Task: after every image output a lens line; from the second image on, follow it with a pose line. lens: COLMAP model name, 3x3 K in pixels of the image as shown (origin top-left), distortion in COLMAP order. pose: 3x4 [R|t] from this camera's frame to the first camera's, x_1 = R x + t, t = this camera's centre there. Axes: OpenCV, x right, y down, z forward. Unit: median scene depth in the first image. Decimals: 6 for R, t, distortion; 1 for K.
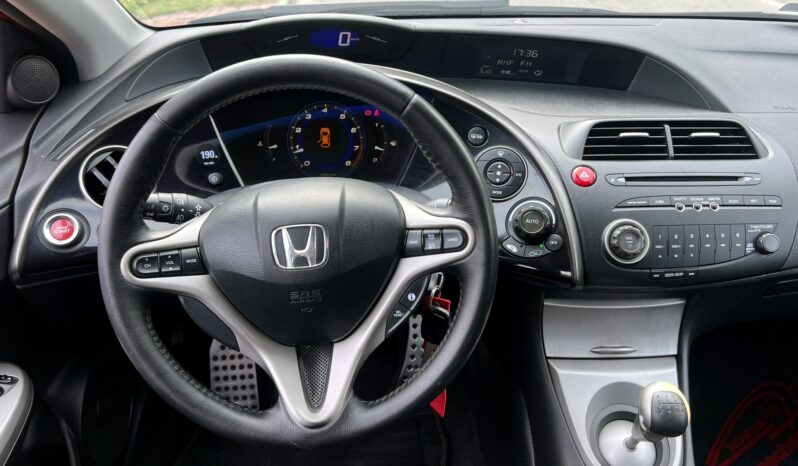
lens RADIAL K [[623.8, 0, 399.0], [0, 623.8, 233.0], [0, 0, 1]] dist [0.073752, -0.147265]
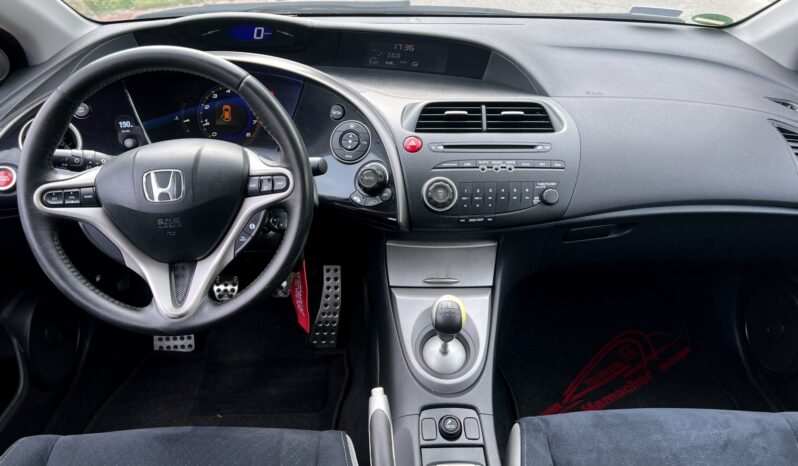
lens RADIAL K [[619.1, 0, 399.0], [0, 619.1, 233.0], [0, 0, 1]] dist [0.084161, -0.141280]
pose [[0.999925, 0.011434, -0.004288, 0.268393], [-0.011376, 0.999849, 0.013173, 0.074505], [0.004438, -0.013124, 0.999904, -0.274493]]
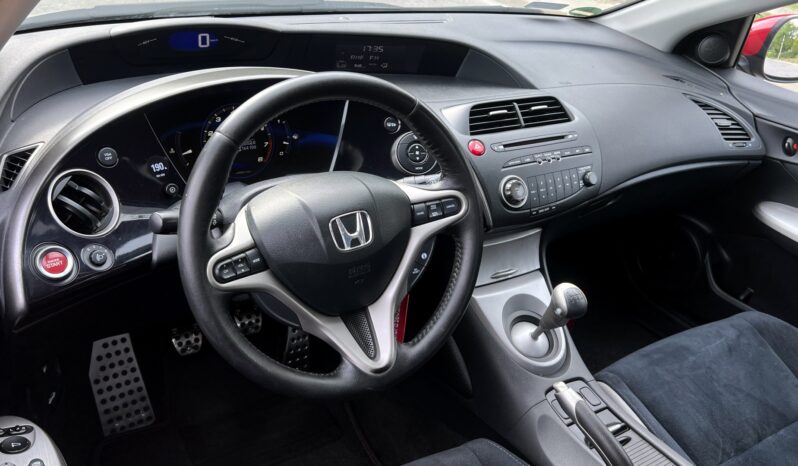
lens RADIAL K [[623.8, 0, 399.0], [0, 623.8, 233.0], [0, 0, 1]] dist [0.073752, -0.147265]
pose [[0.876808, -0.173287, 0.448531, -0.459439], [0.155307, 0.984869, 0.076896, -0.039088], [-0.455070, 0.002237, 0.890453, -0.091793]]
